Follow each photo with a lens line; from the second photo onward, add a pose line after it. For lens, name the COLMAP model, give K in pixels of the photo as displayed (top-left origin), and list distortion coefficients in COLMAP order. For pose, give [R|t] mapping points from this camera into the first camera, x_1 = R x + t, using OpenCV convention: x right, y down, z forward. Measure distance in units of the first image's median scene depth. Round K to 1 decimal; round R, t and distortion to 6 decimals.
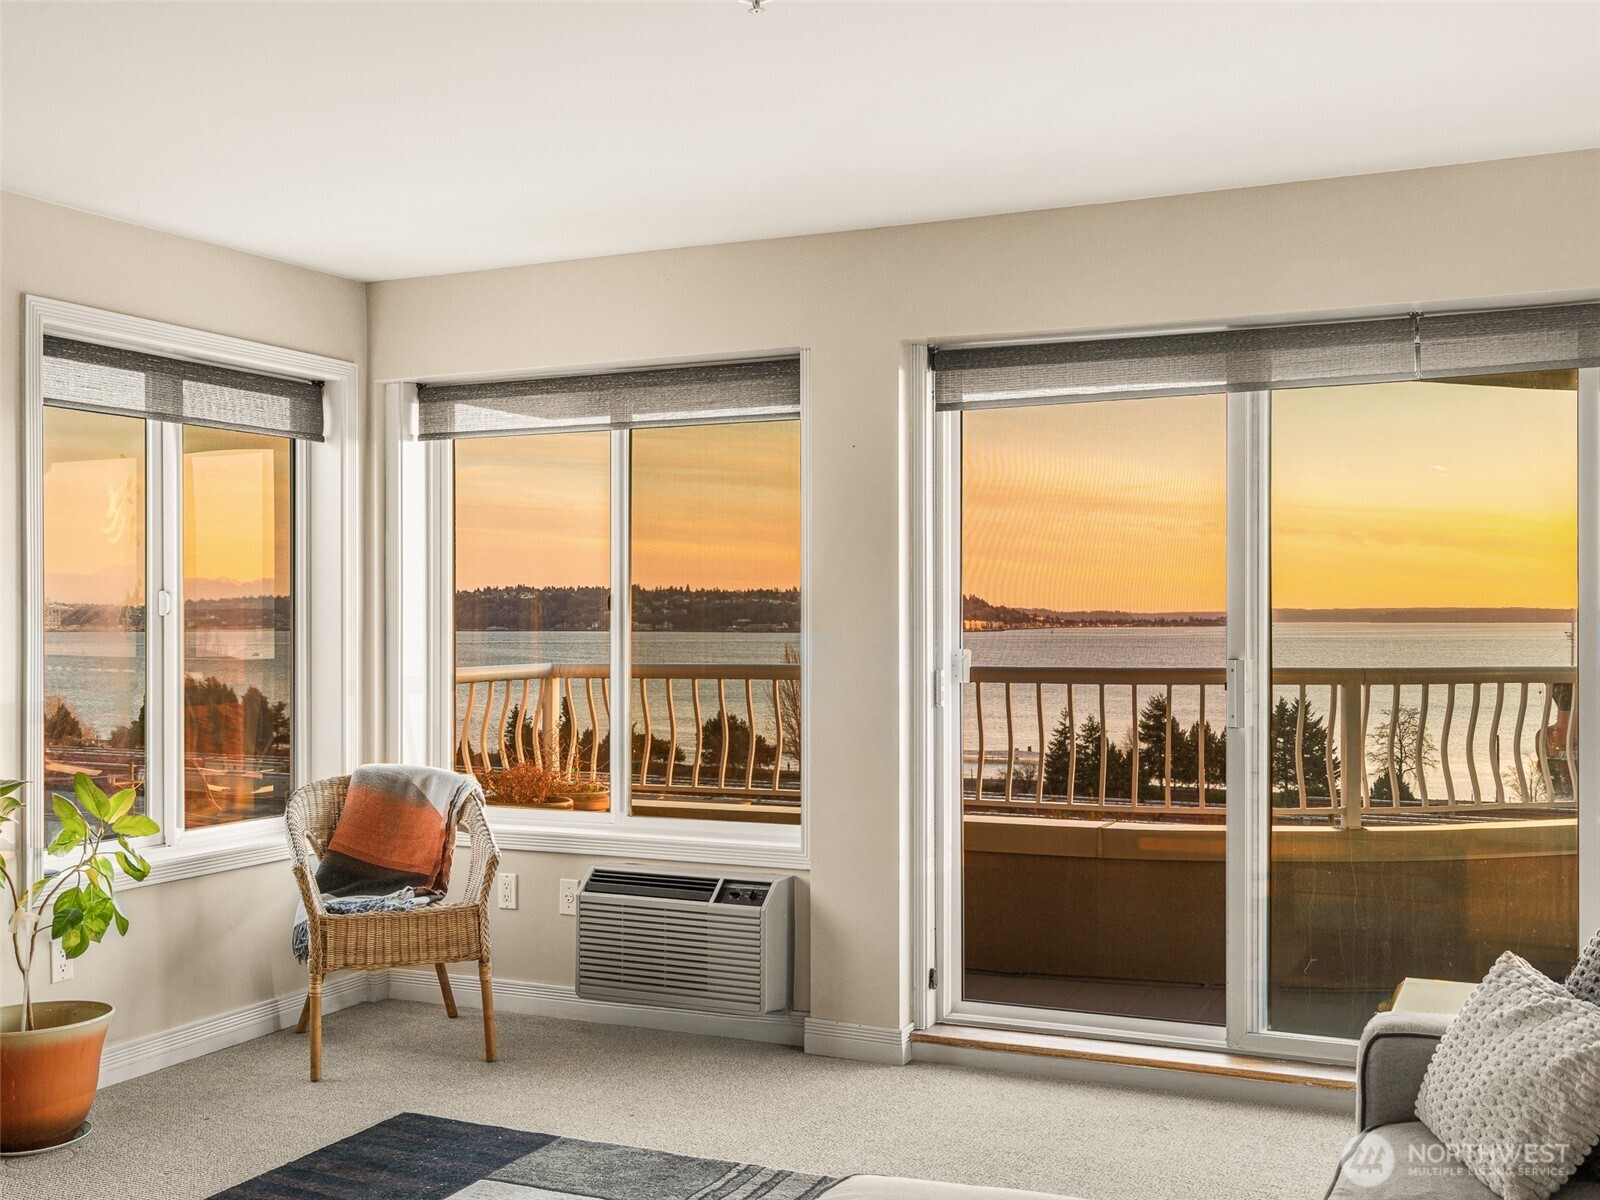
lens RADIAL K [[1641.1, 0, 800.0], [0, 1641.1, 600.0], [0, 0, 1]] dist [-0.010016, -0.002814]
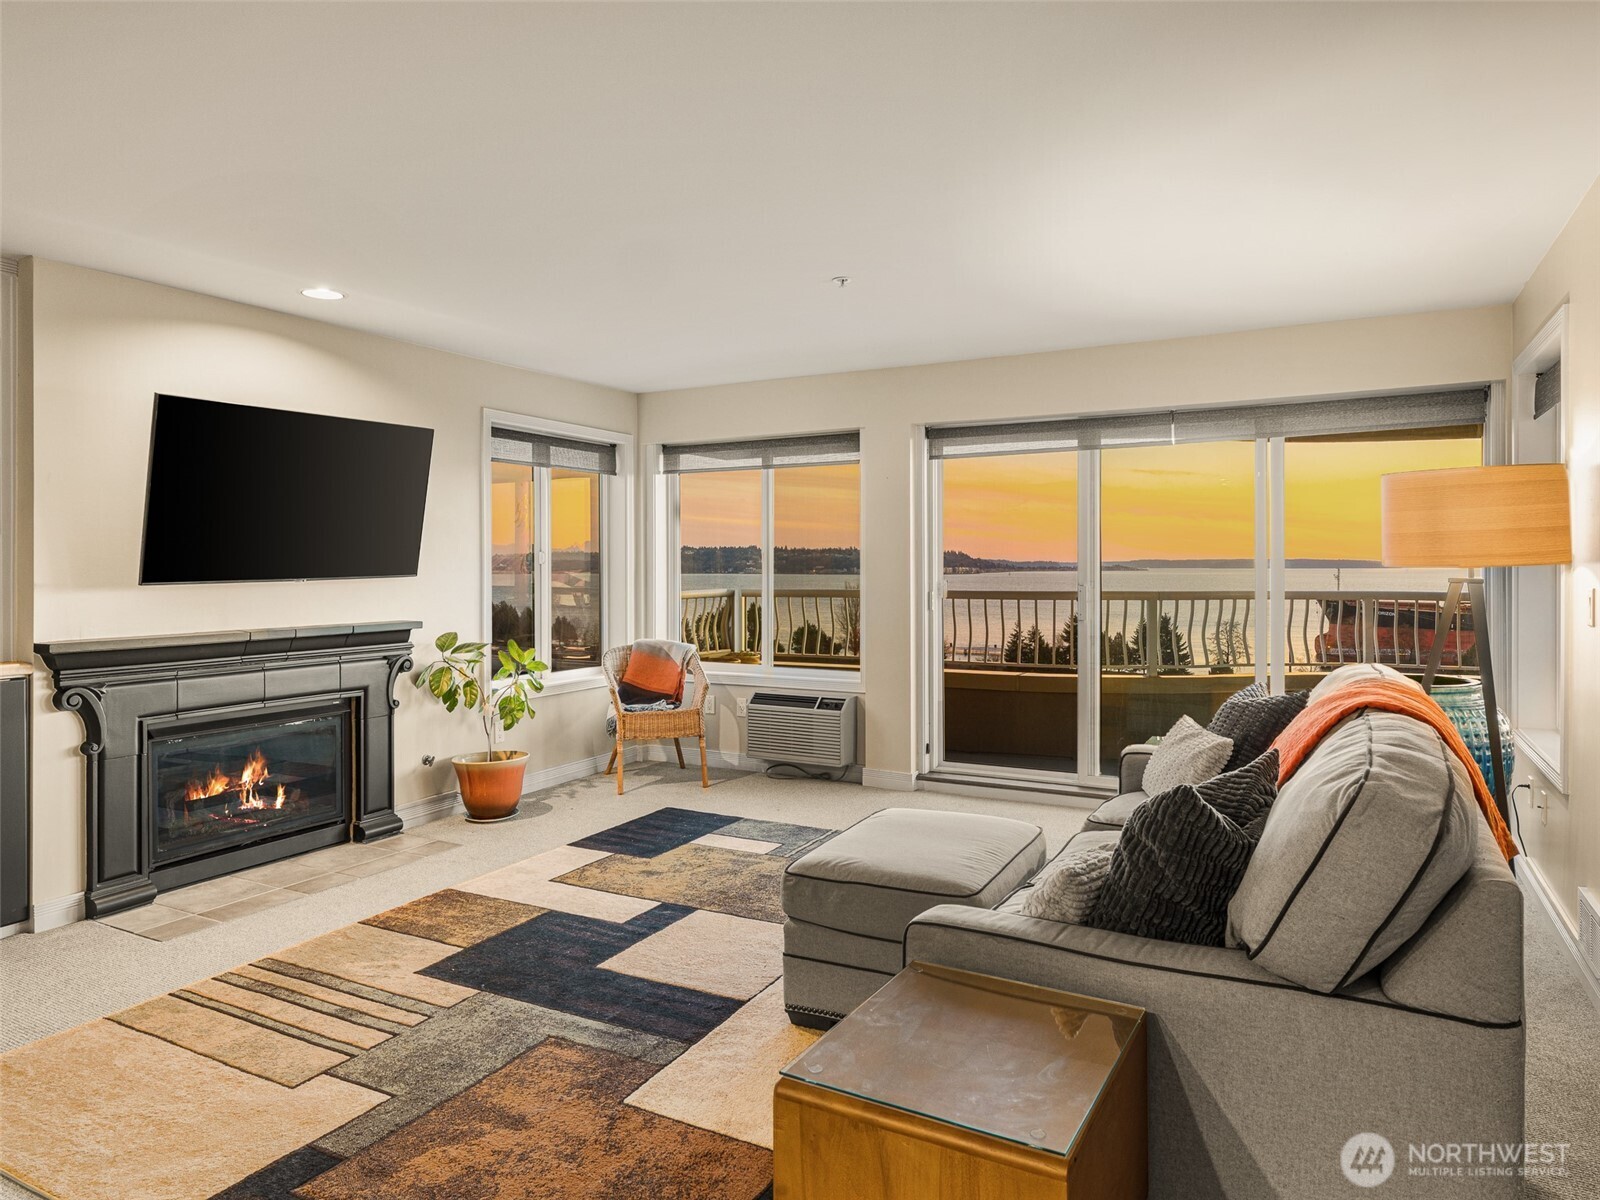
lens RADIAL K [[1019.2, 0, 797.0], [0, 1019.2, 557.7], [0, 0, 1]] dist [0.000111, -0.000007]
pose [[0.998470, -0.001081, -0.055286, -0.007651], [0.001248, 0.999995, 0.002992, -0.001498], [0.055283, -0.003057, 0.998466, -0.218669]]
